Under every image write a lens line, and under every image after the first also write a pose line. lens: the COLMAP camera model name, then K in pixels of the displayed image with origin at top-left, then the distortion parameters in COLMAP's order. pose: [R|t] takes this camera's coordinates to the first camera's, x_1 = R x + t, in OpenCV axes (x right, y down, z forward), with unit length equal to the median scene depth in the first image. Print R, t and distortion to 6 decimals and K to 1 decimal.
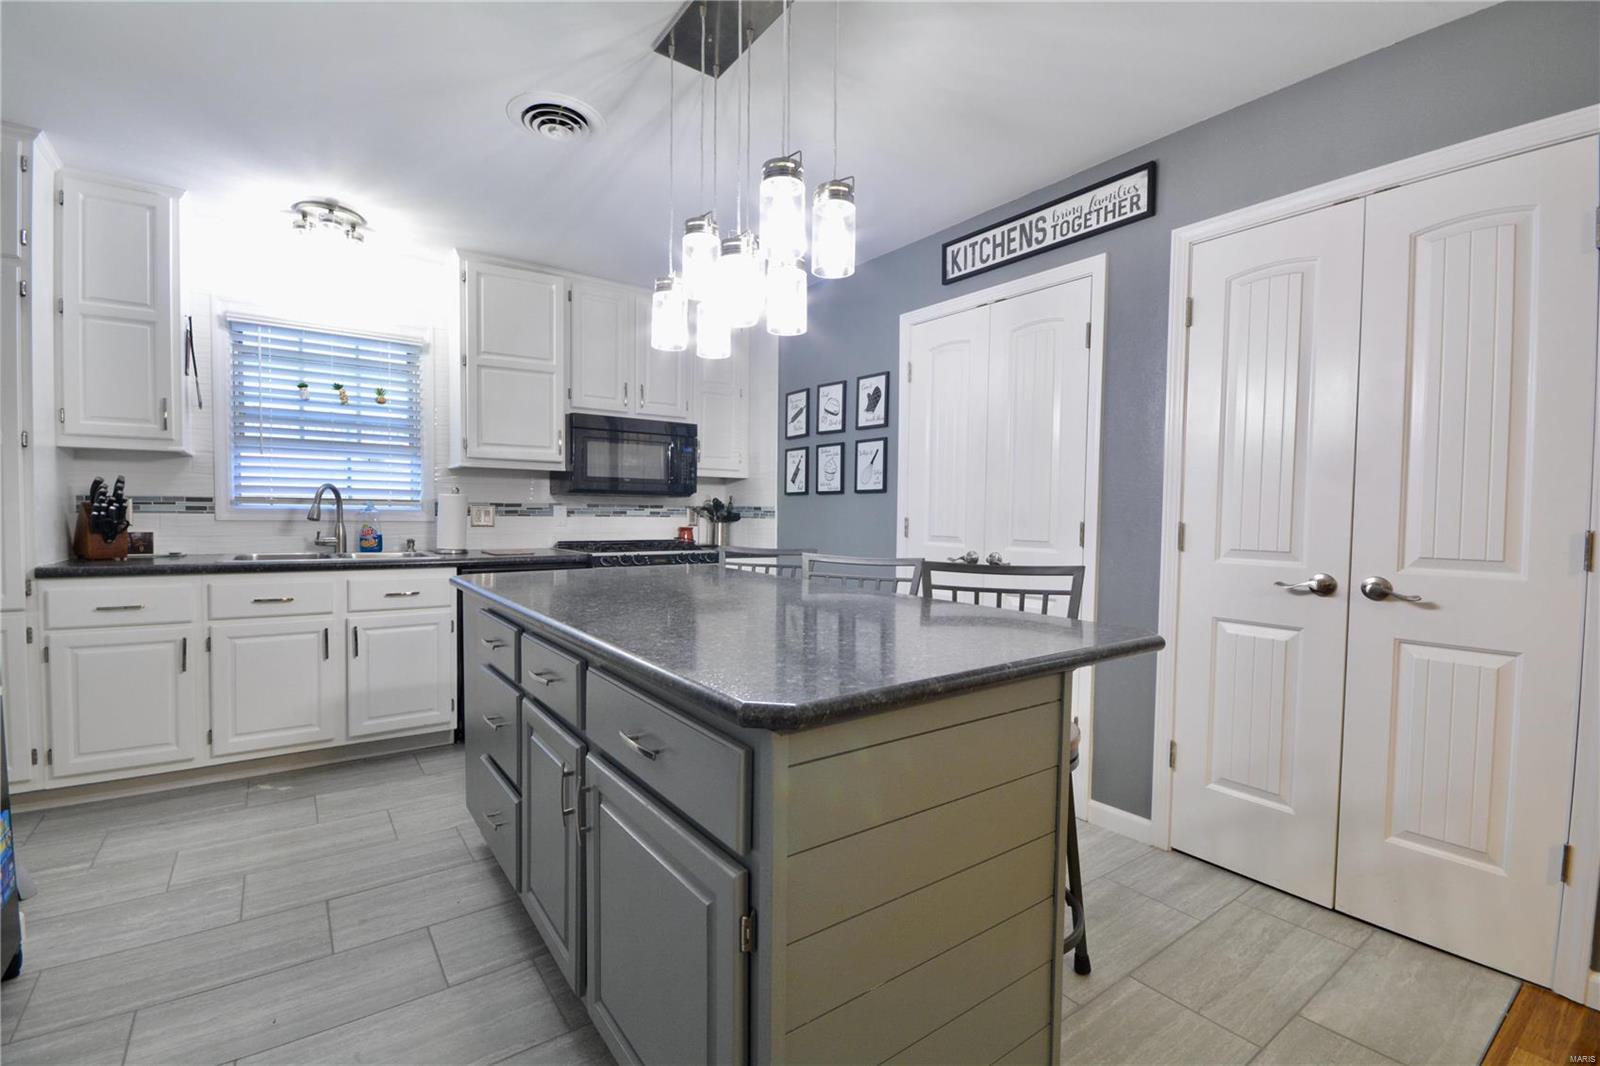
lens RADIAL K [[704.0, 0, 795.9], [0, 704.0, 535.0], [0, 0, 1]] dist [-0.007704, -0.000264]
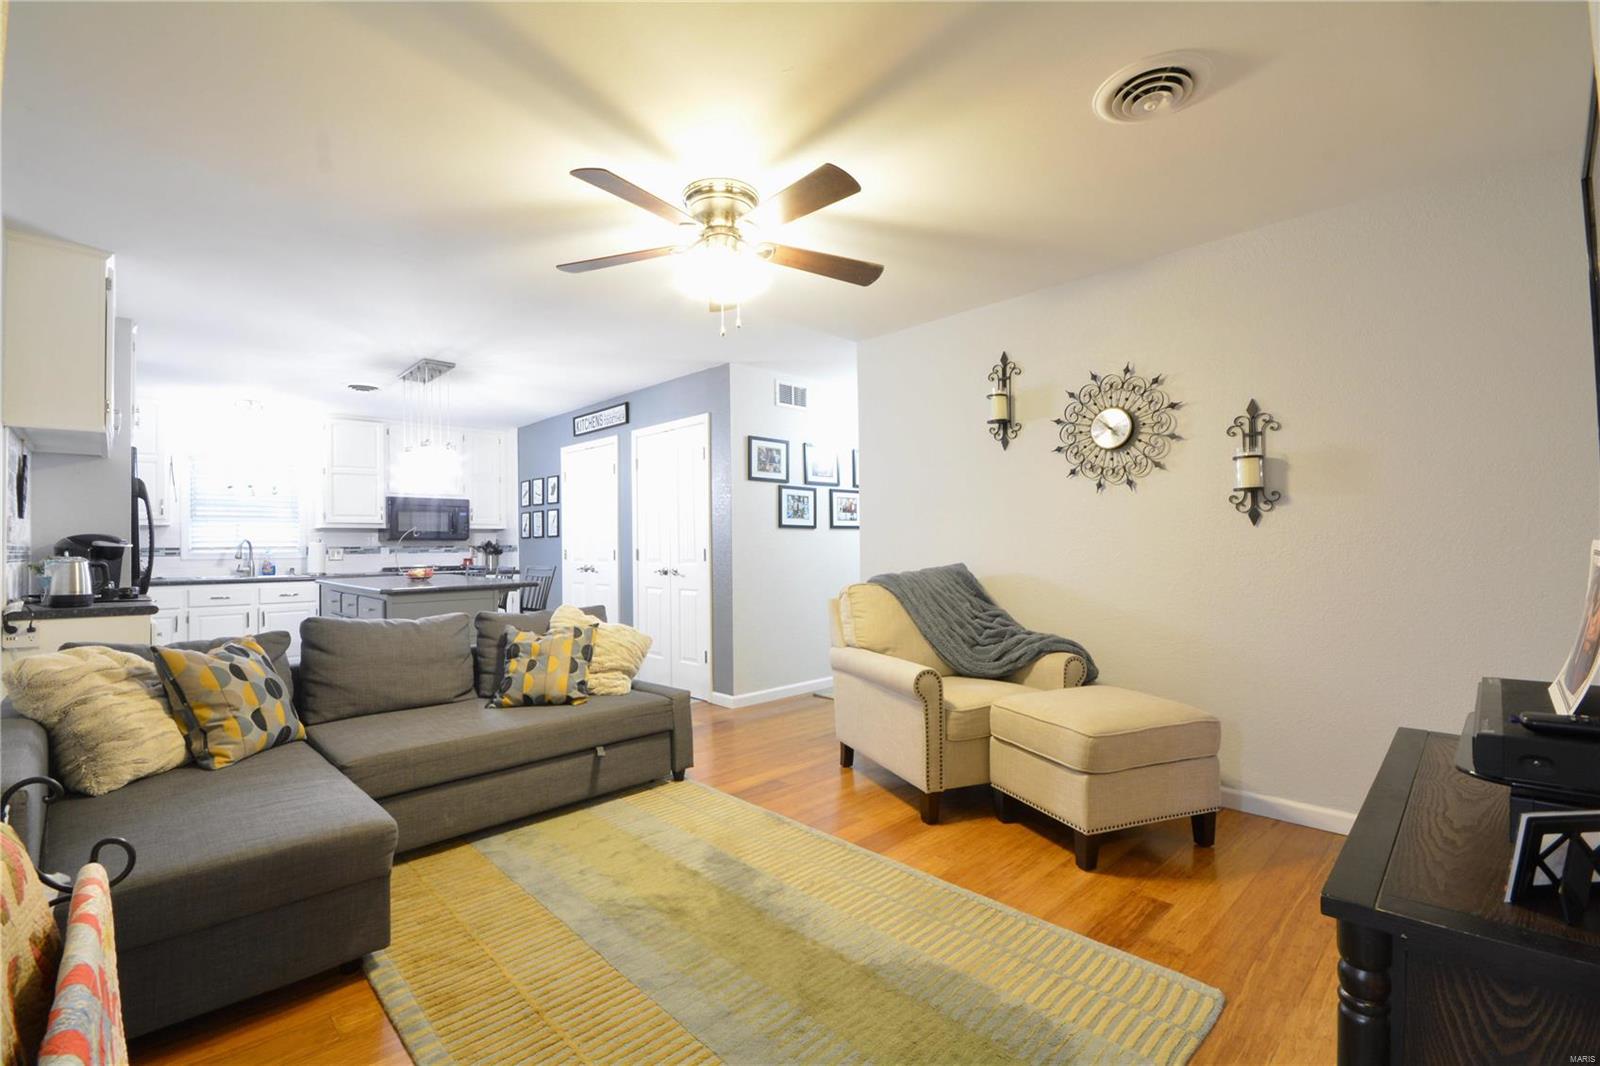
lens RADIAL K [[704.0, 0, 803.2], [0, 704.0, 535.5], [0, 0, 1]] dist [-0.007704, -0.000264]
pose [[0.989263, -0.021098, 0.144612, 0.482179], [0.027761, 0.998637, -0.044209, 0.037677], [-0.143482, 0.047748, 0.988500, -0.953709]]
